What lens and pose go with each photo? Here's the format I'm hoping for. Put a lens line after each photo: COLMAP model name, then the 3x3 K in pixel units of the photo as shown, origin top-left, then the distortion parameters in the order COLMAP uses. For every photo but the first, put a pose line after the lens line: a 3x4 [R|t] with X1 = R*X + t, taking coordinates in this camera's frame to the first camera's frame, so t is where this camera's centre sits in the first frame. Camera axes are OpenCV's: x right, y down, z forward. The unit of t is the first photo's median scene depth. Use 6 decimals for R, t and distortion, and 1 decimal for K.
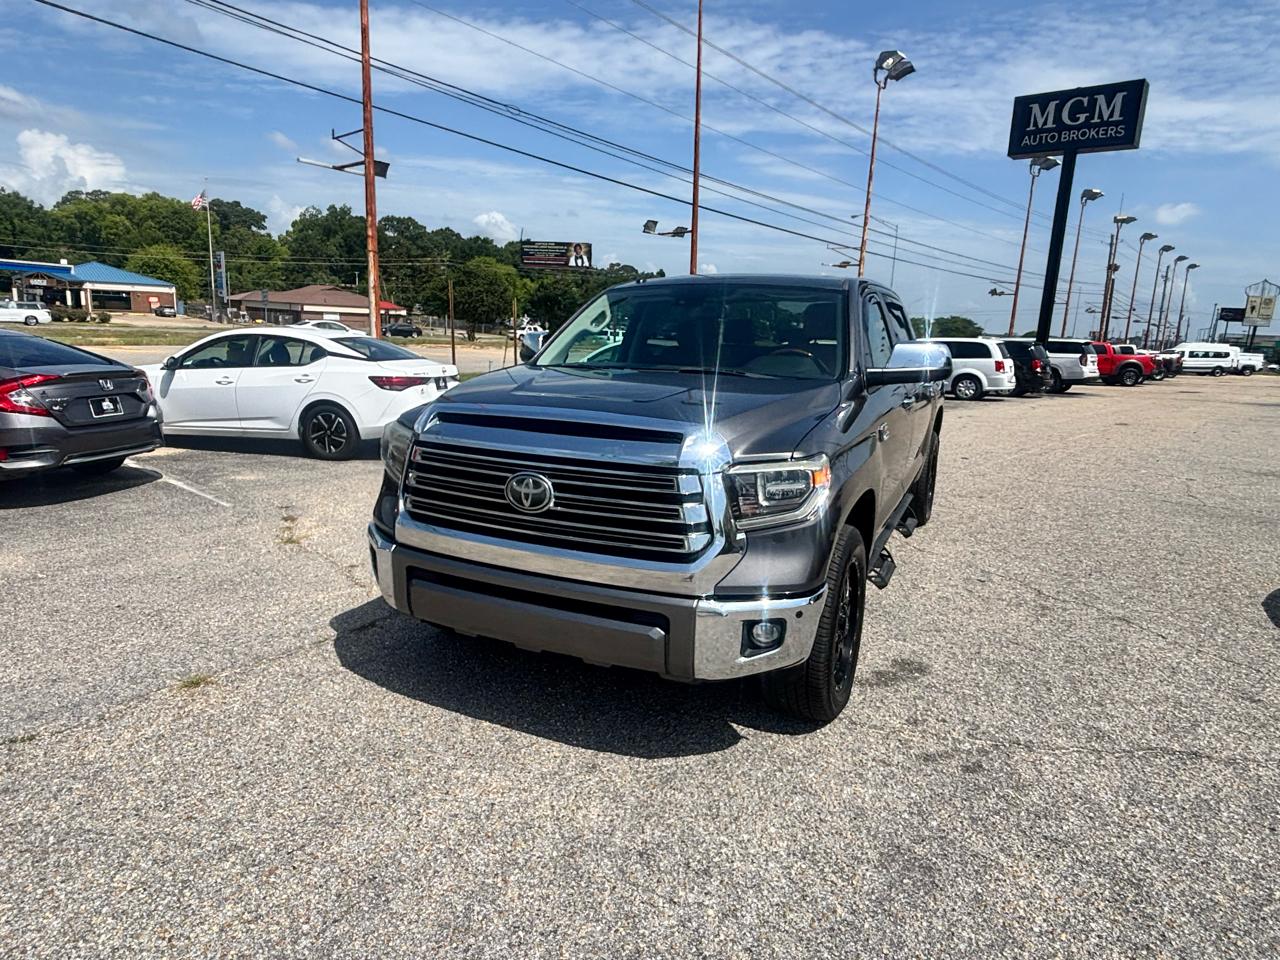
lens RADIAL K [[772.6, 0, 635.8], [0, 772.6, 481.1], [0, 0, 1]] dist [-0.012814, 0.007250]
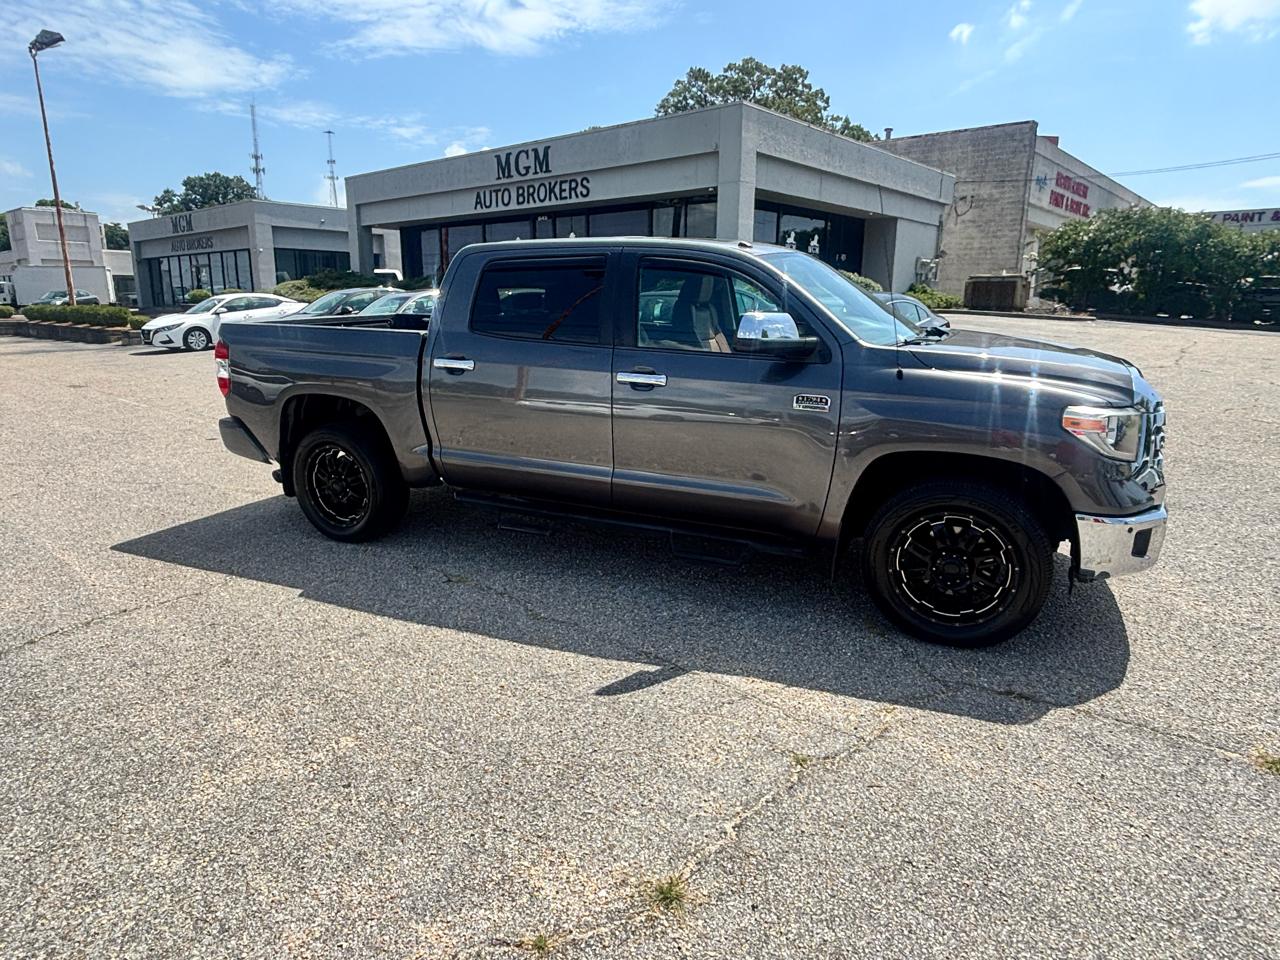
lens RADIAL K [[769.8, 0, 633.5], [0, 769.8, 471.2], [0, 0, 1]] dist [0.034991, -0.056822]
pose [[-0.015927, -0.261288, 0.965130, -1.008093], [0.200777, 0.944756, 0.259085, -0.300504], [-0.979508, 0.197902, 0.037413, 1.257631]]
